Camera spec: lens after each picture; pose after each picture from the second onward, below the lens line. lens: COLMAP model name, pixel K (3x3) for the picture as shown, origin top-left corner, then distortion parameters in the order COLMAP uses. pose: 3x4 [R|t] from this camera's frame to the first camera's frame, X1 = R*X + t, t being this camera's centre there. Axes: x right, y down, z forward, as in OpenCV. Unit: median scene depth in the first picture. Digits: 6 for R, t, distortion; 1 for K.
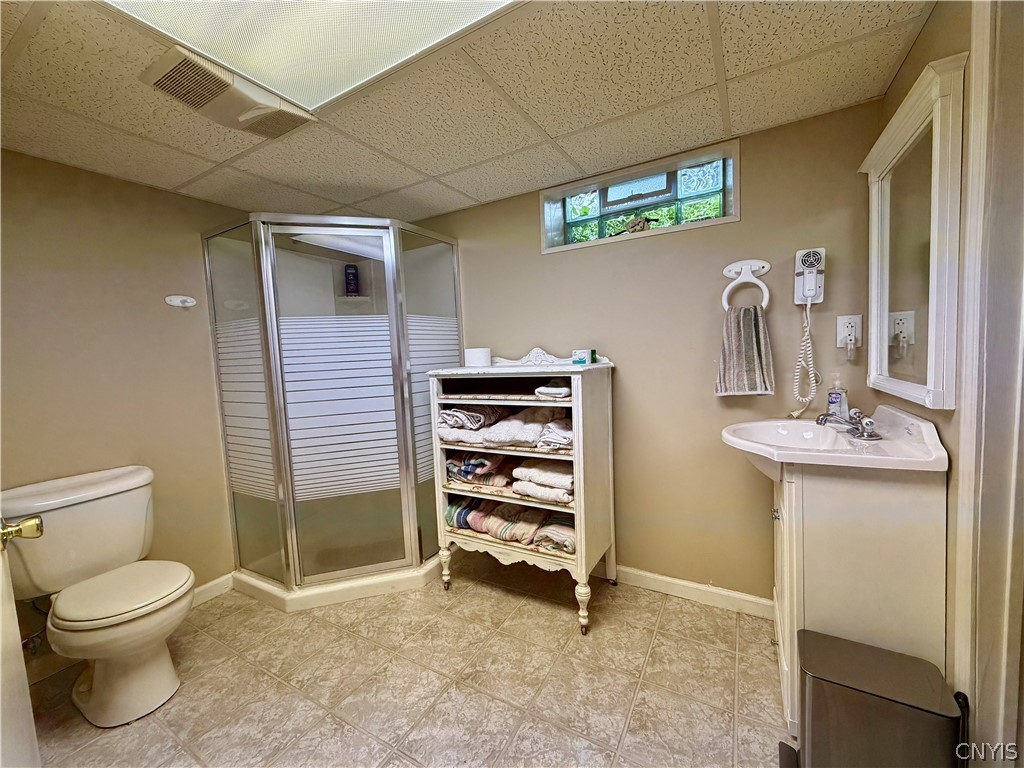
lens RADIAL K [[408.4, 0, 512.0], [0, 408.4, 384.0], [0, 0, 1]] dist [-0.000341, -0.000332]
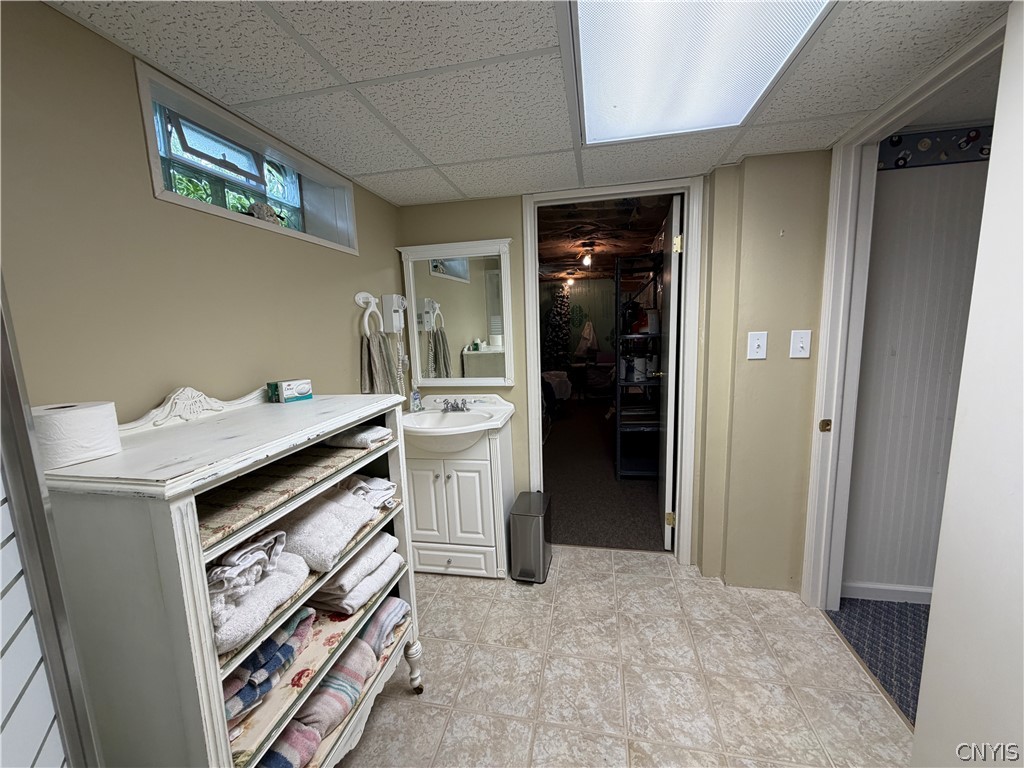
lens RADIAL K [[408.4, 0, 512.0], [0, 408.4, 384.0], [0, 0, 1]] dist [-0.000341, -0.000332]
pose [[-0.309425, -0.079528, 0.947592, -0.788193], [0.121607, 0.985005, 0.122377, -0.155802], [-0.943116, 0.153100, -0.295114, 1.137213]]
